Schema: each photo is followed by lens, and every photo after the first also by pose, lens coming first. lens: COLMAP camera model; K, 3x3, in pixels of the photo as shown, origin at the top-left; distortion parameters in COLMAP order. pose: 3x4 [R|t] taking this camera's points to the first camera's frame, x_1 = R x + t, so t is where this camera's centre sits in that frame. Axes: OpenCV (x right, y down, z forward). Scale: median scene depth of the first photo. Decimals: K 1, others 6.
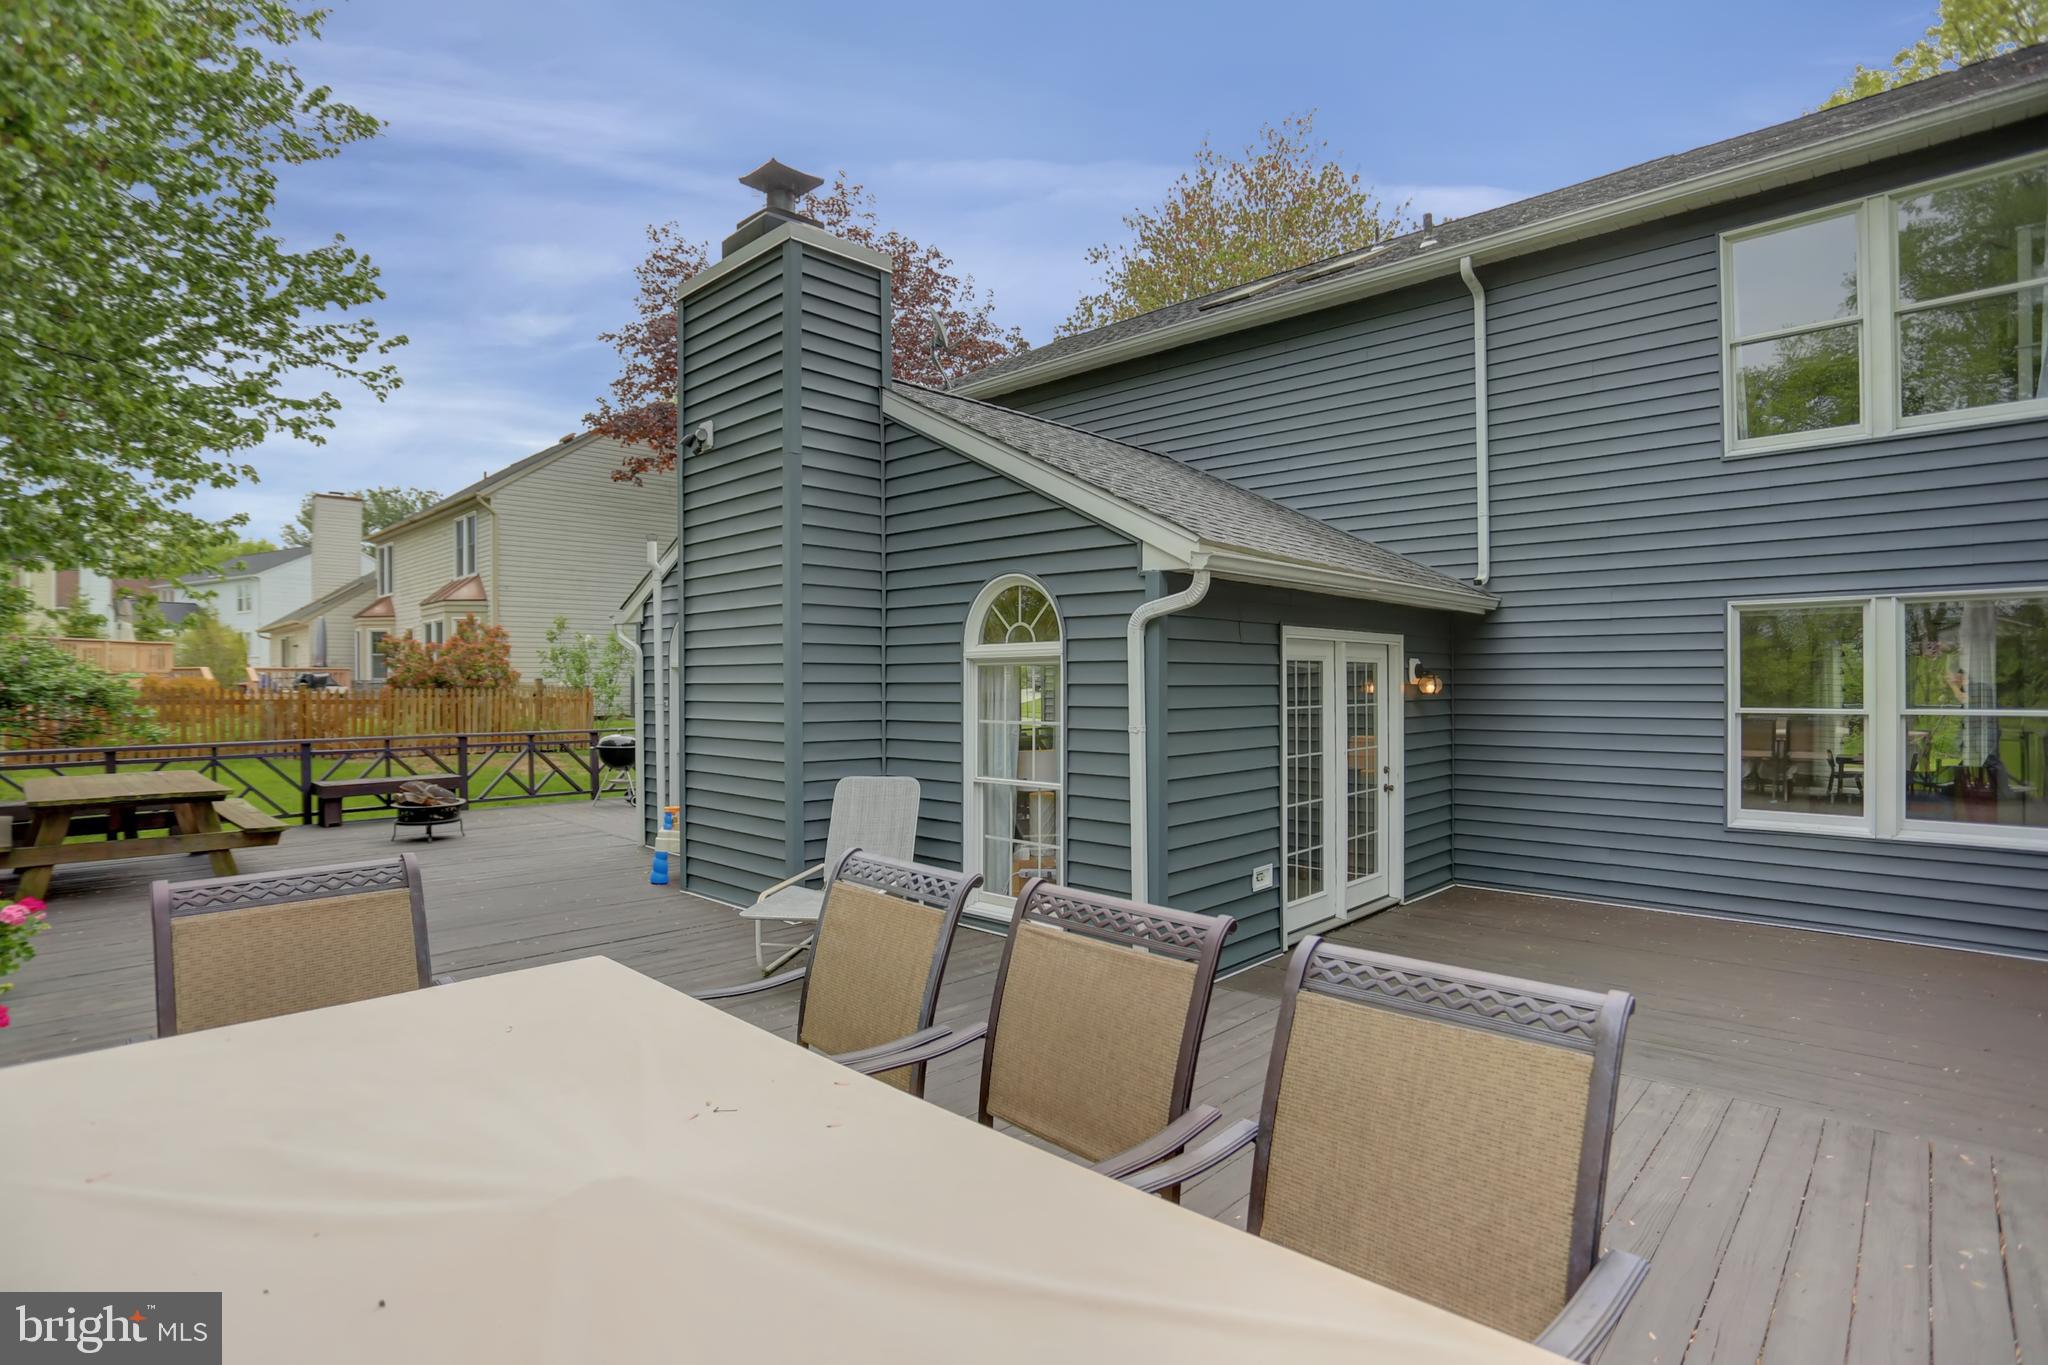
lens RADIAL K [[1003.8, 0, 1040.5], [0, 1003.8, 677.1], [0, 0, 1]] dist [-0.068399, 0.024358]
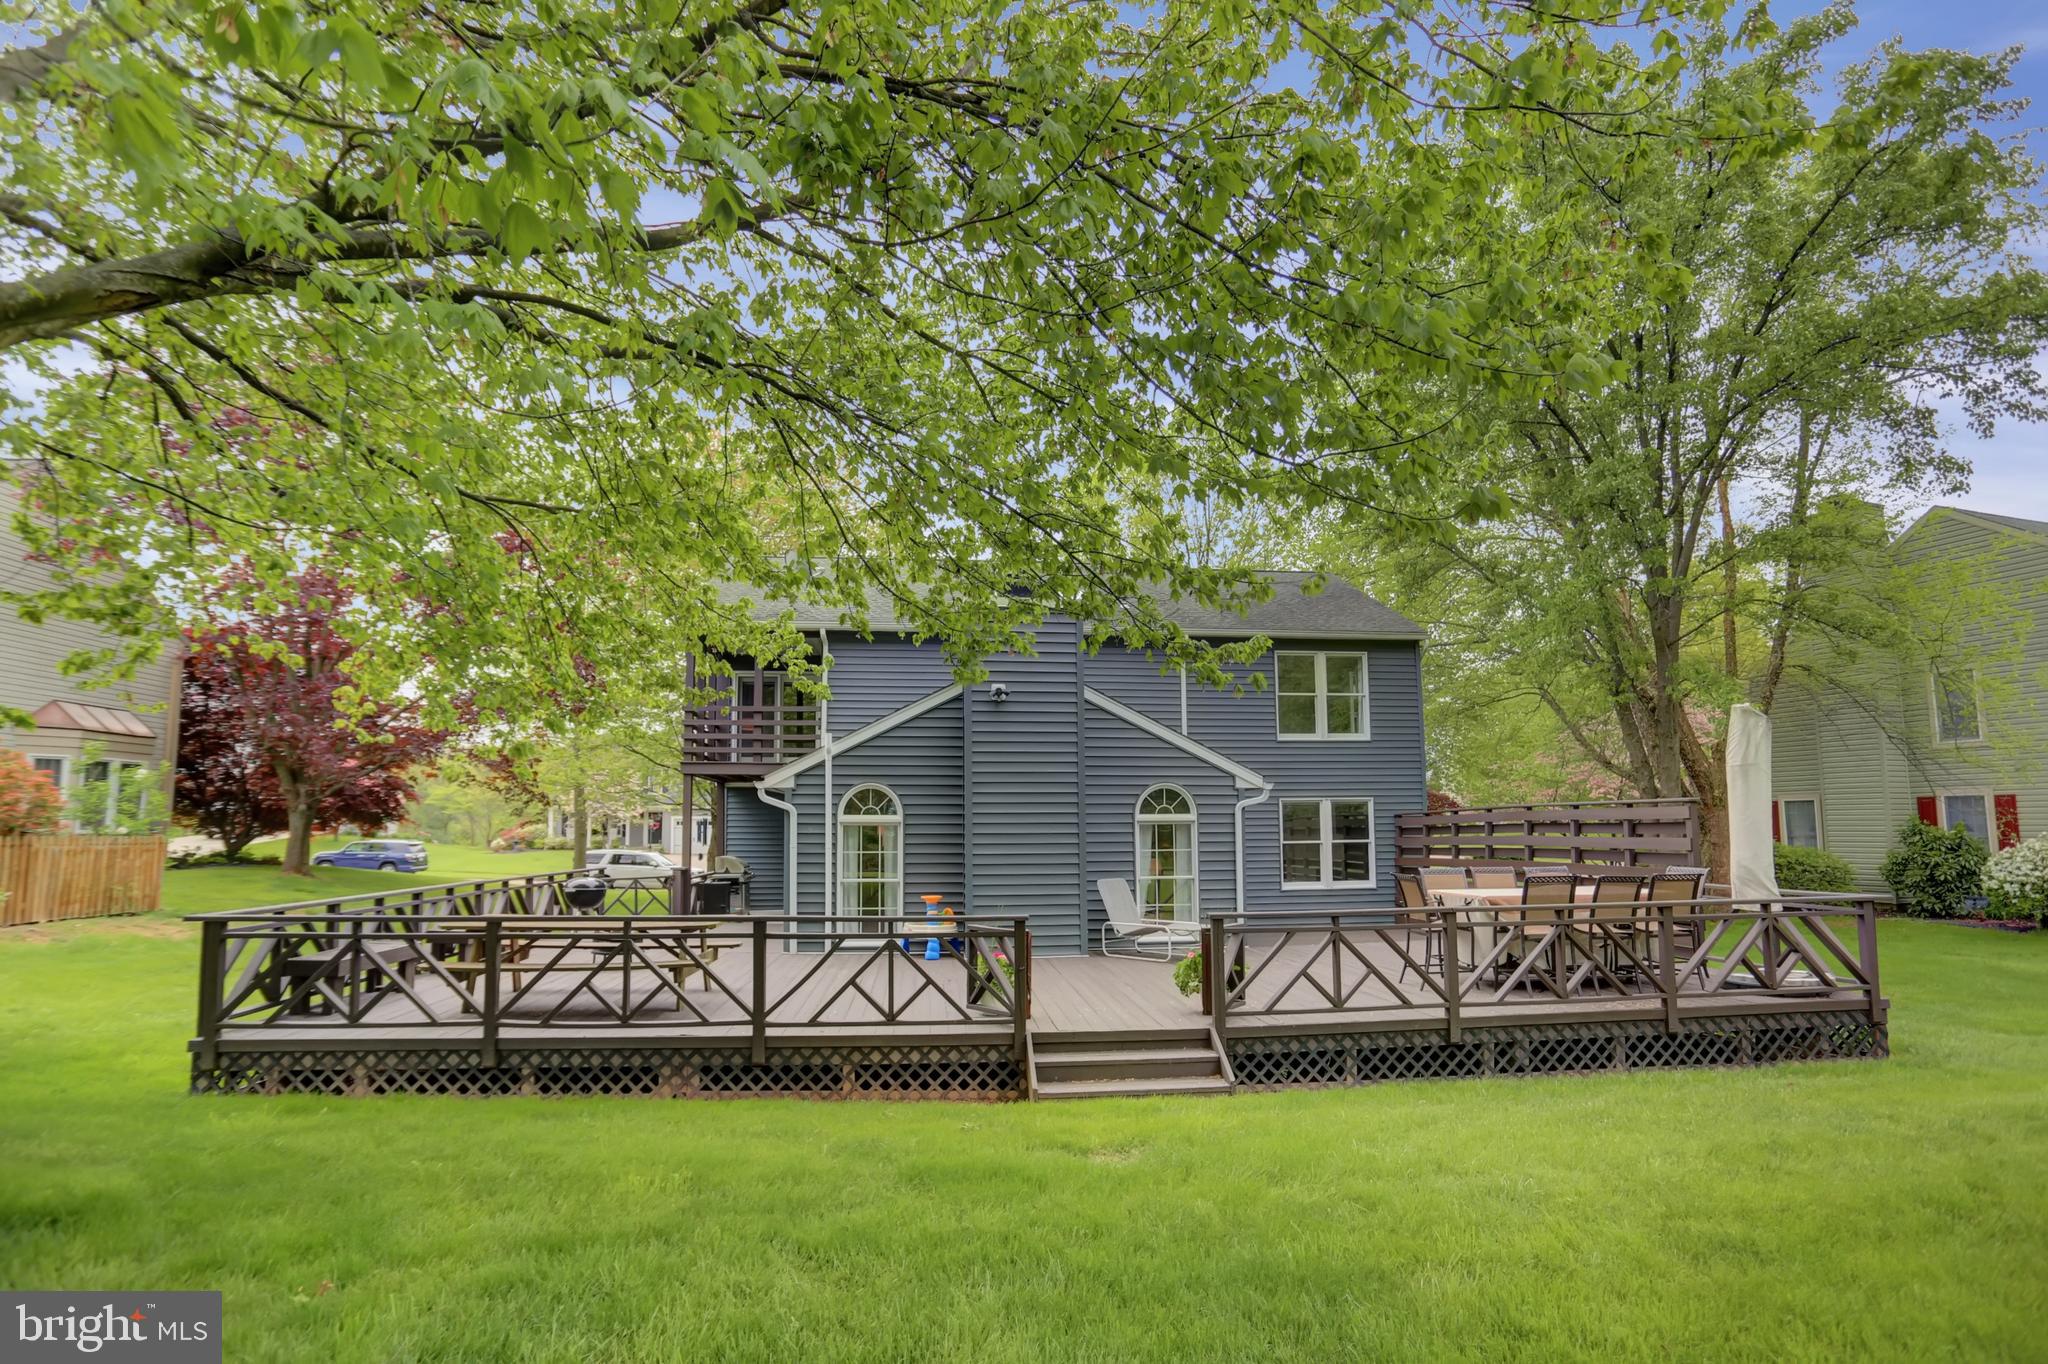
lens RADIAL K [[1003.8, 0, 1040.5], [0, 1003.8, 676.6], [0, 0, 1]] dist [-0.068399, 0.024358]
pose [[0.652626, 0.112837, 0.749231, -1.440745], [-0.002020, 0.989104, -0.147204, -0.006370], [-0.757678, 0.094556, 0.645743, -0.189340]]
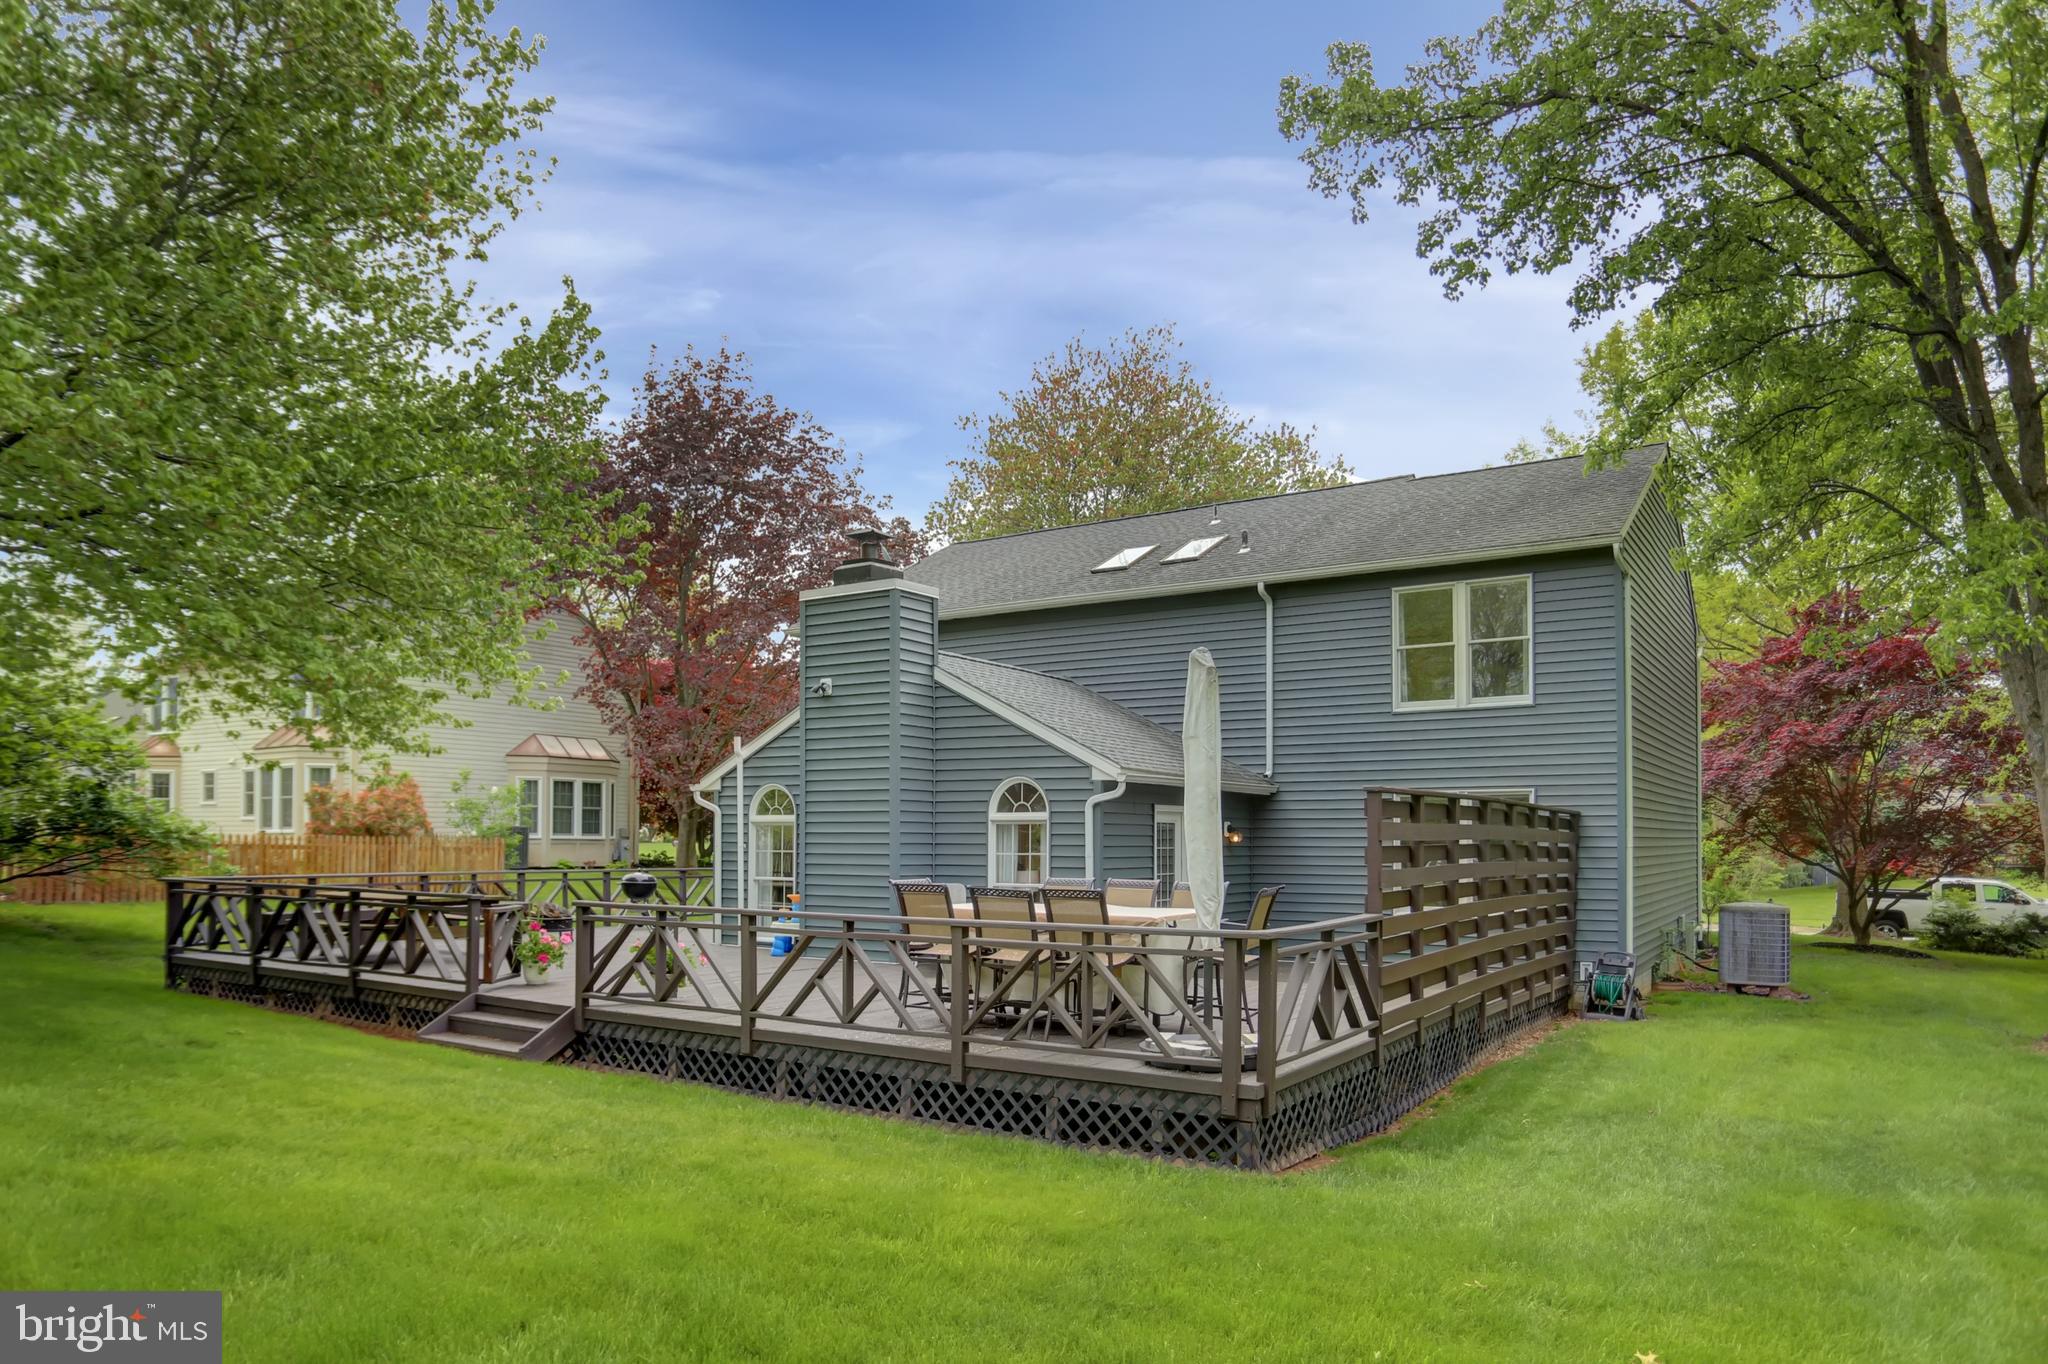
lens RADIAL K [[1303.7, 0, 1024.0], [0, 1303.7, 682.0], [0, 0, 1]] dist [-0.029049, -0.000228]
pose [[0.986540, 0.027830, 0.161137, -0.321888], [-0.008930, 0.993110, -0.116843, 0.006782], [-0.163279, 0.113832, 0.979991, -1.110700]]
